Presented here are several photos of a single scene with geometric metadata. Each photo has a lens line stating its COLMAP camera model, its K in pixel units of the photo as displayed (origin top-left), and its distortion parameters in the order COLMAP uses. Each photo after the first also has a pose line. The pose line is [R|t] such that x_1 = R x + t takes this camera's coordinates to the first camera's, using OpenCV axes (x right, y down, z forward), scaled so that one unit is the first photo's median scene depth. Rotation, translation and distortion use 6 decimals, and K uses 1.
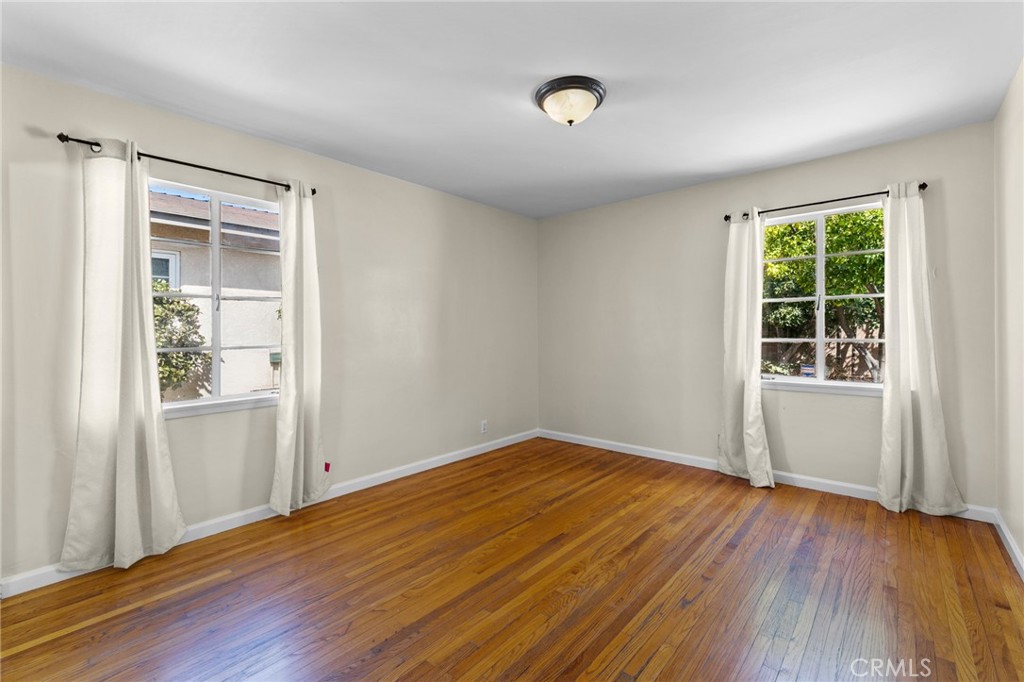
lens RADIAL K [[447.1, 0, 512.0], [0, 447.1, 341.0], [0, 0, 1]] dist [0.002293, 0.000258]
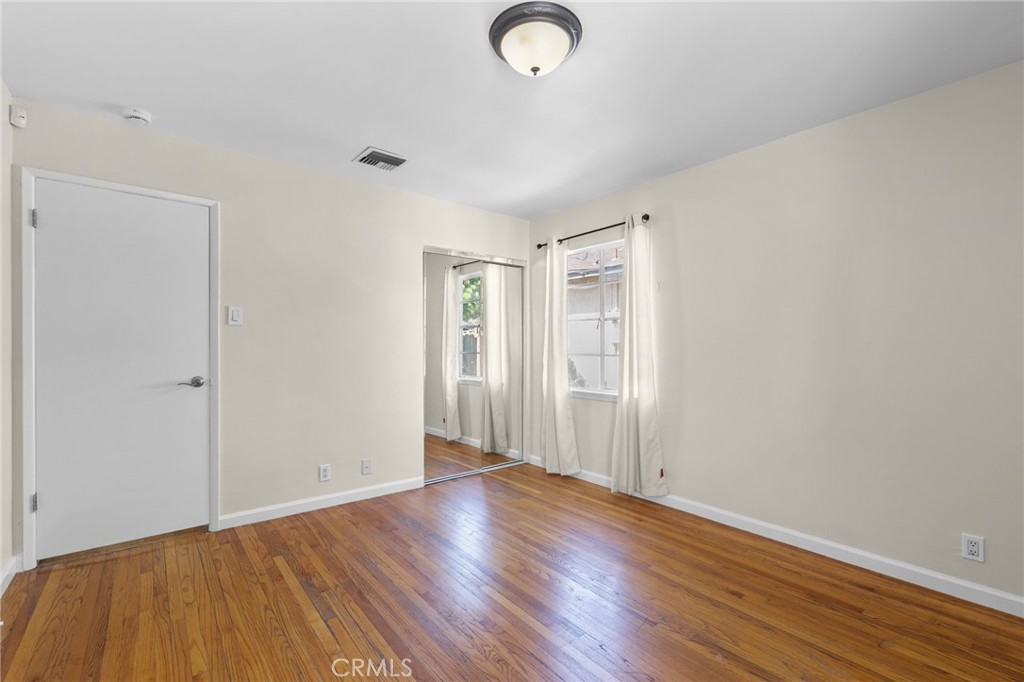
lens RADIAL K [[447.1, 0, 512.0], [0, 447.1, 341.0], [0, 0, 1]] dist [0.002293, 0.000258]
pose [[-0.175072, -0.001736, -0.984554, 0.763846], [-0.023510, 0.999721, 0.002418, -0.026830], [0.984275, 0.023570, -0.175064, 0.921156]]
